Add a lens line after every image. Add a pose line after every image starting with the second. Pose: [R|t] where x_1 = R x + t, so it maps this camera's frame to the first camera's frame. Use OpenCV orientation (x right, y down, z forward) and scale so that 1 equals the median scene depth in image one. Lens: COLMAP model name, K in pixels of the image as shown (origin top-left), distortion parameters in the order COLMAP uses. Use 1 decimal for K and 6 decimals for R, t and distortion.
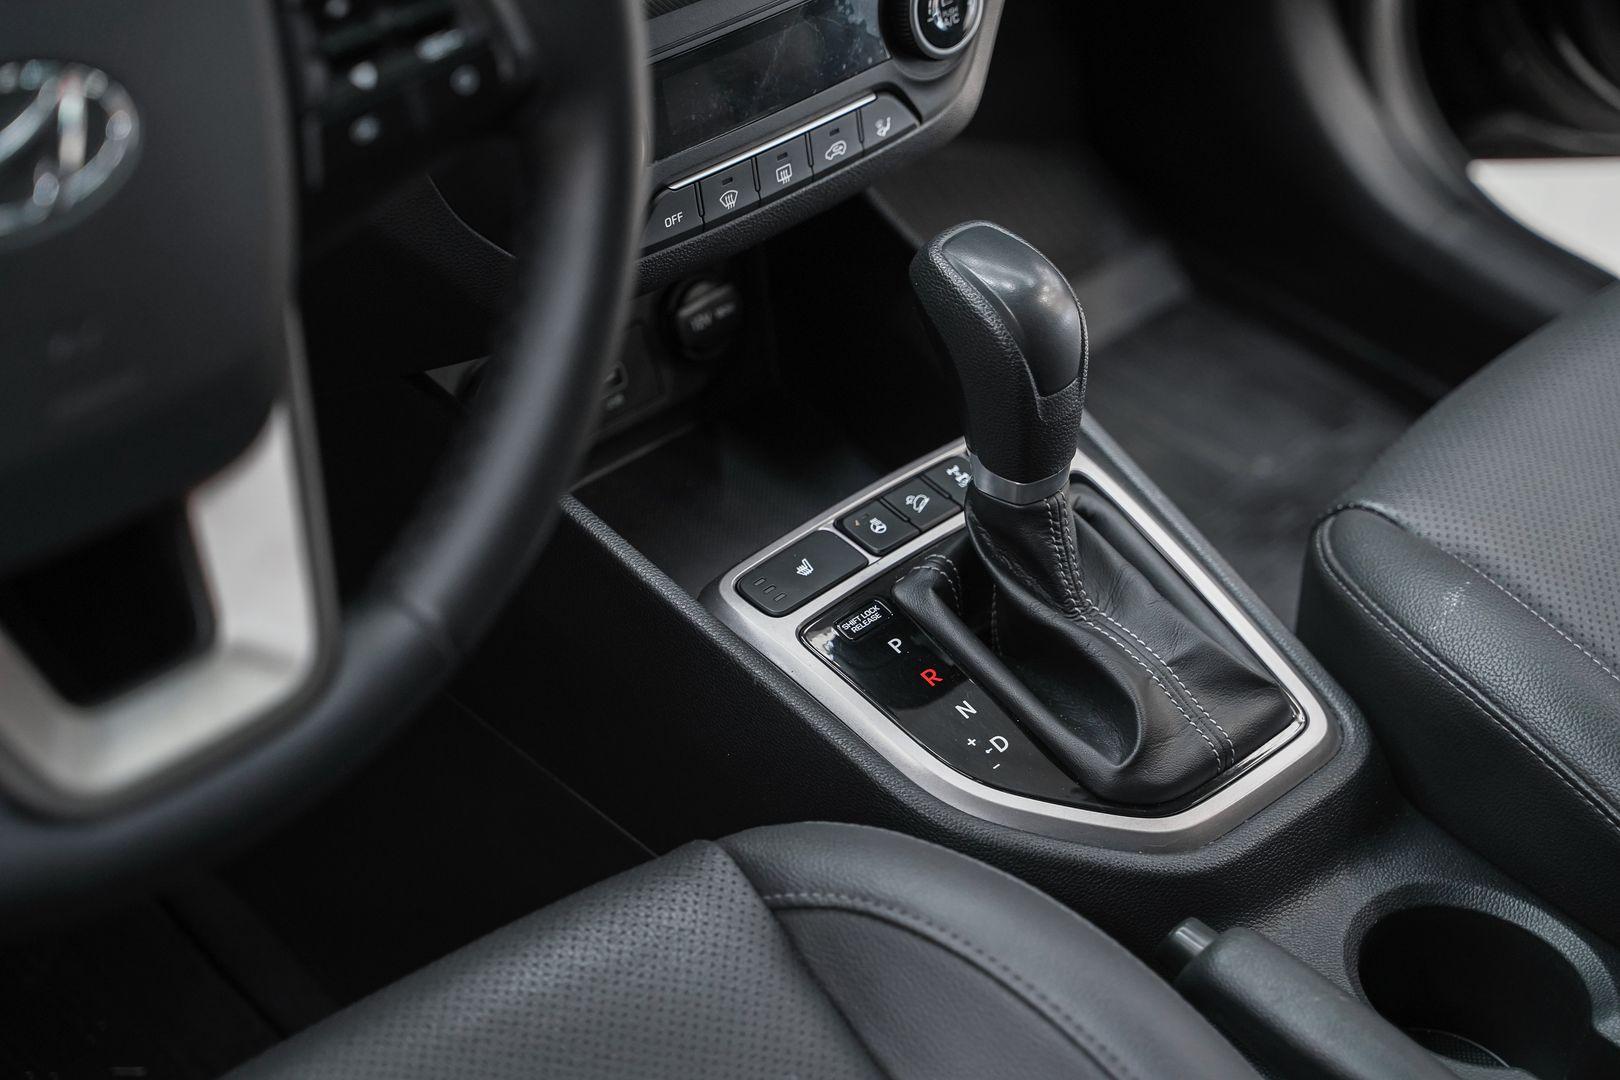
lens RADIAL K [[2985.0, 0, 805.3], [0, 2985.0, 531.0], [0, 0, 1]] dist [0.244168, 0.000000]
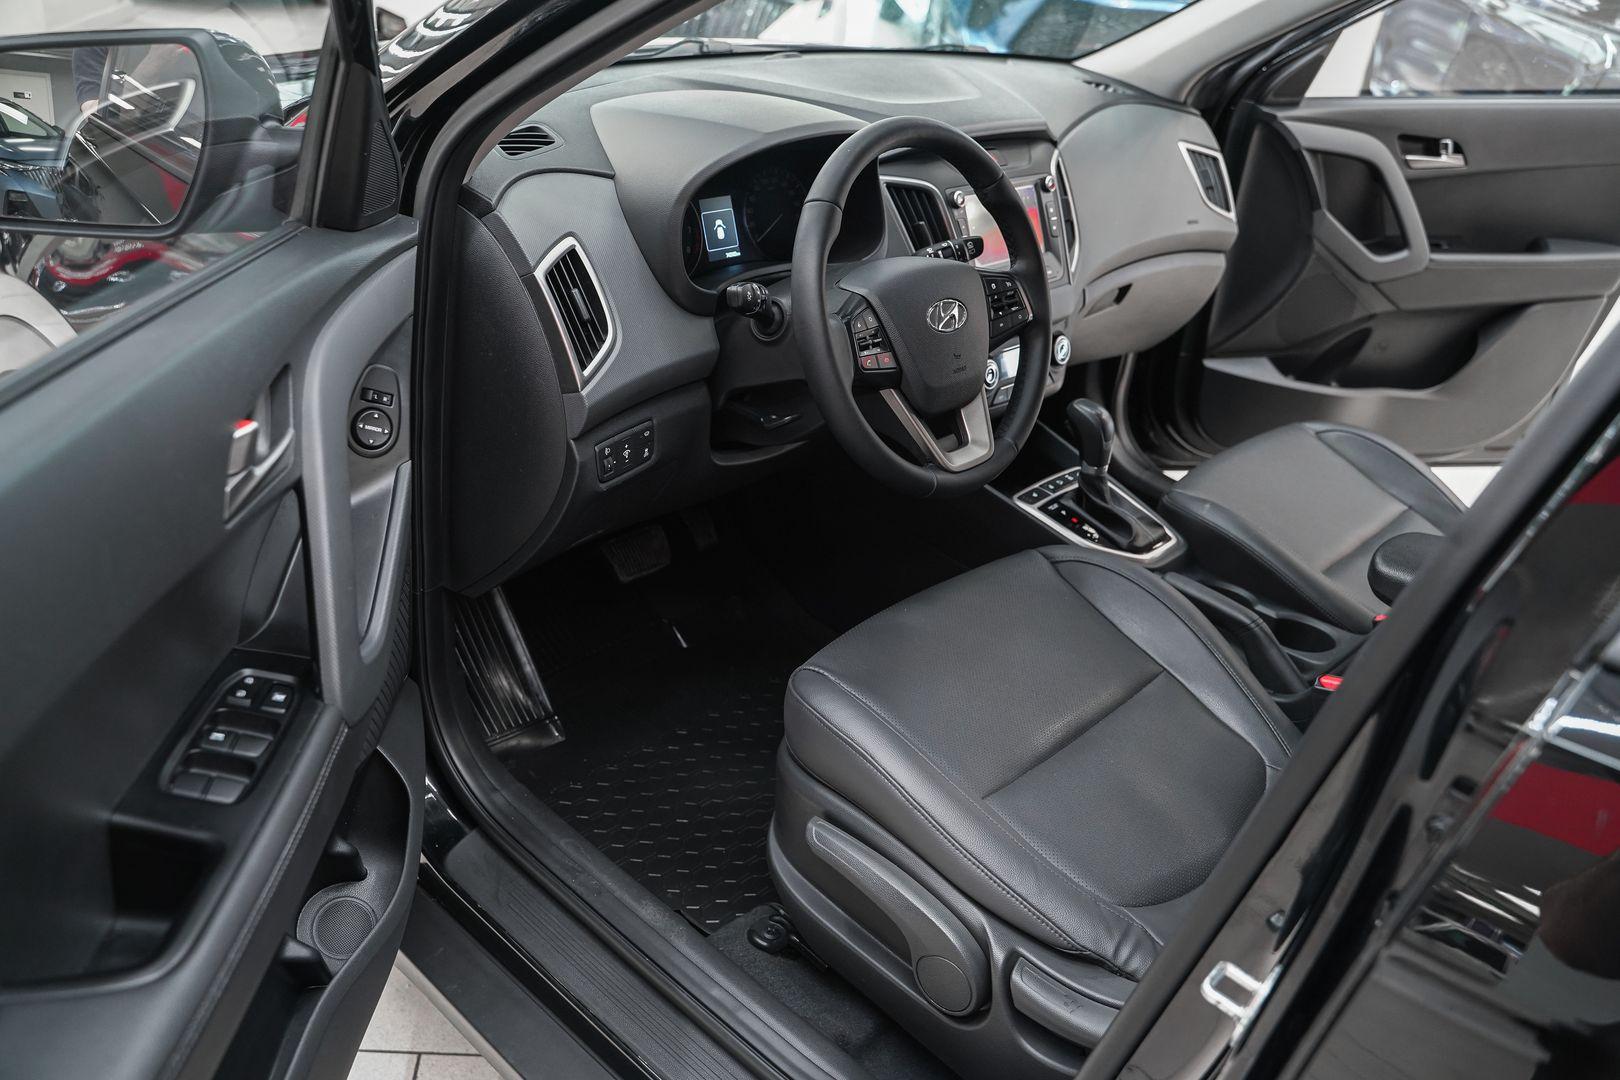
lens RADIAL K [[1328.4, 0, 804.1], [0, 1328.4, 537.9], [0, 0, 1]] dist [-0.124215, 0.101435]
pose [[0.998208, 0.009783, 0.059040, -0.377102], [0.000798, 0.984285, -0.176584, 0.349985], [-0.059839, 0.176314, 0.982513, -0.545638]]
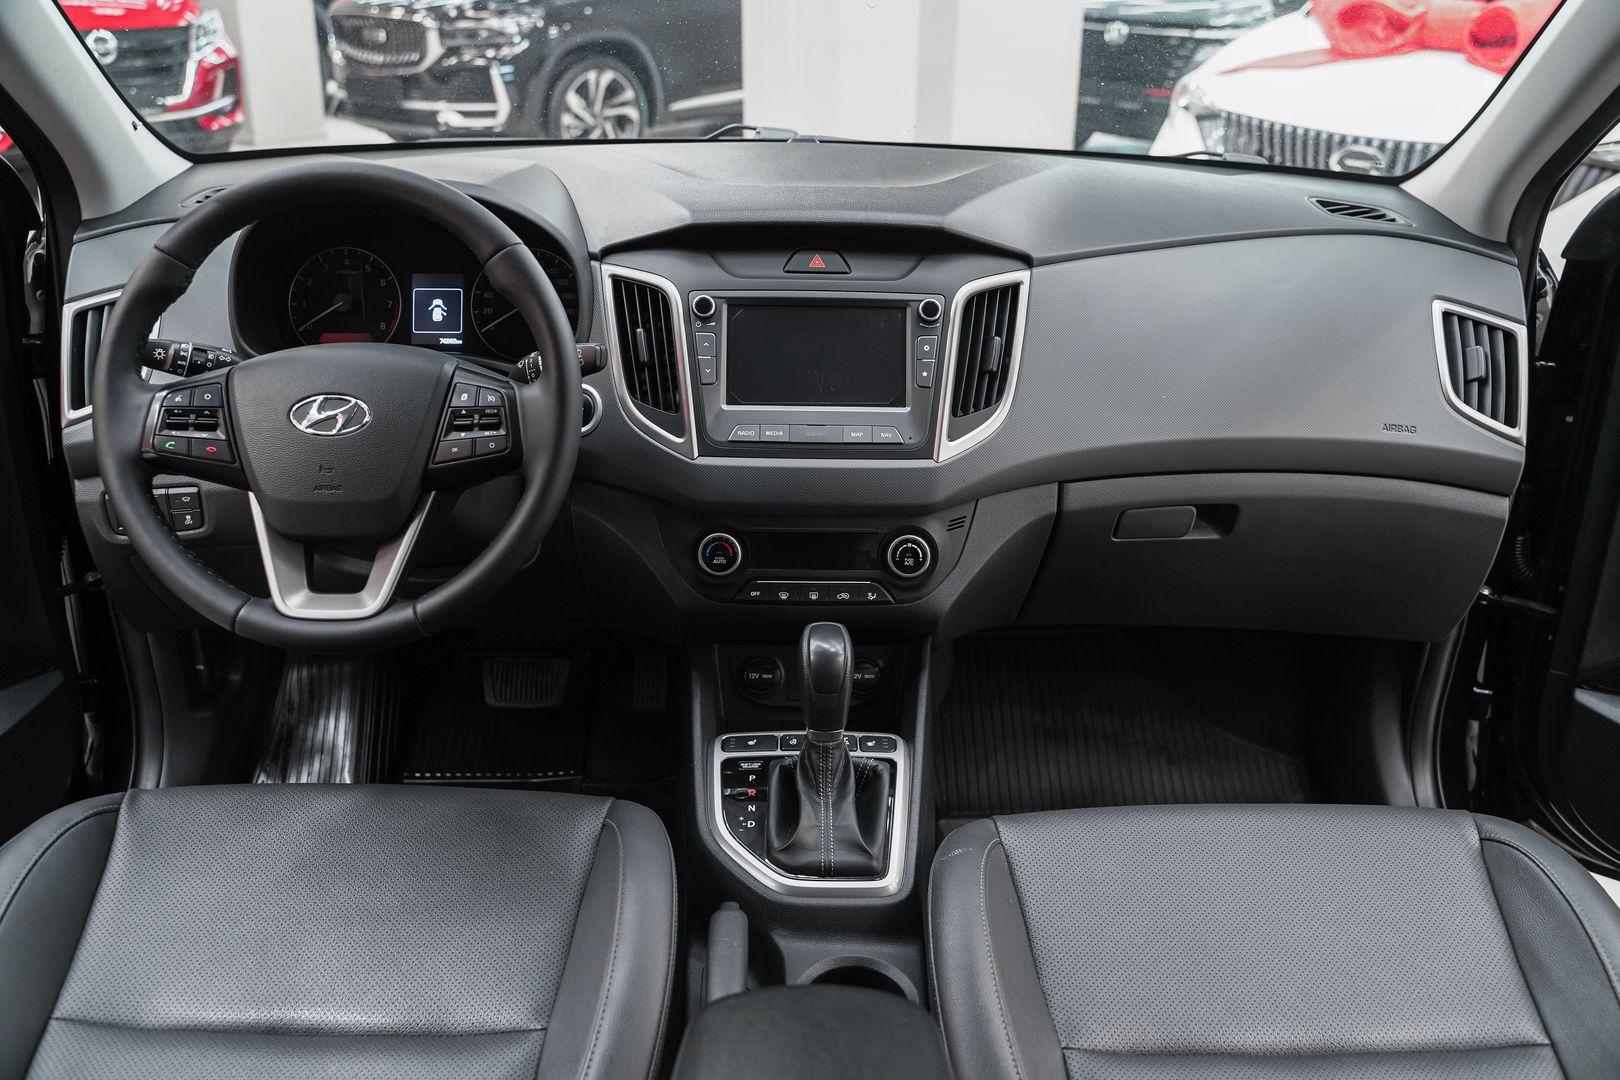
lens RADIAL K [[1328.4, 0, 821.2], [0, 1328.4, 518.4], [0, 0, 1]] dist [-0.124215, 0.101435]
pose [[0.734254, 0.212063, -0.644903, 0.712200], [-0.400913, 0.902065, -0.159834, -0.003155], [0.547850, 0.375909, 0.747364, 0.156729]]
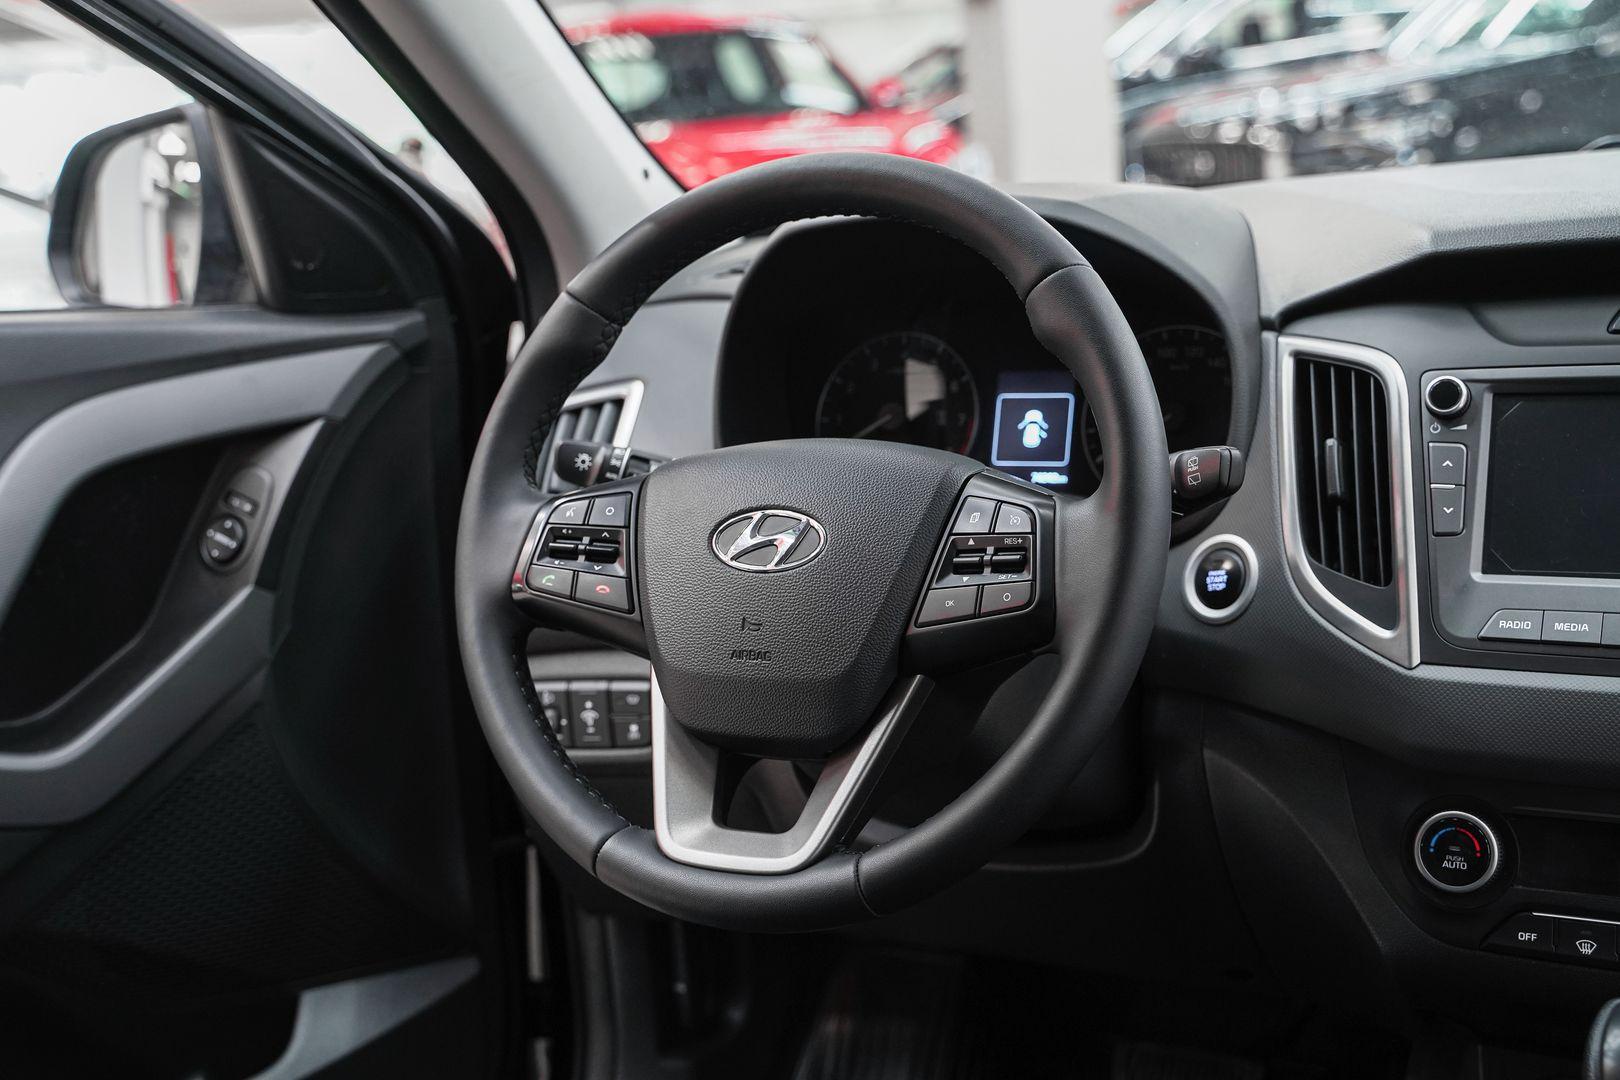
lens RADIAL K [[2013.6, 0, 806.7], [0, 2013.6, 527.4], [0, 0, 1]] dist [0.038386, 0.000000]
pose [[0.296607, 0.091532, -0.950603, 0.695391], [-0.519250, 0.850861, -0.080088, -0.020501], [0.801501, 0.517356, 0.299900, 0.377946]]
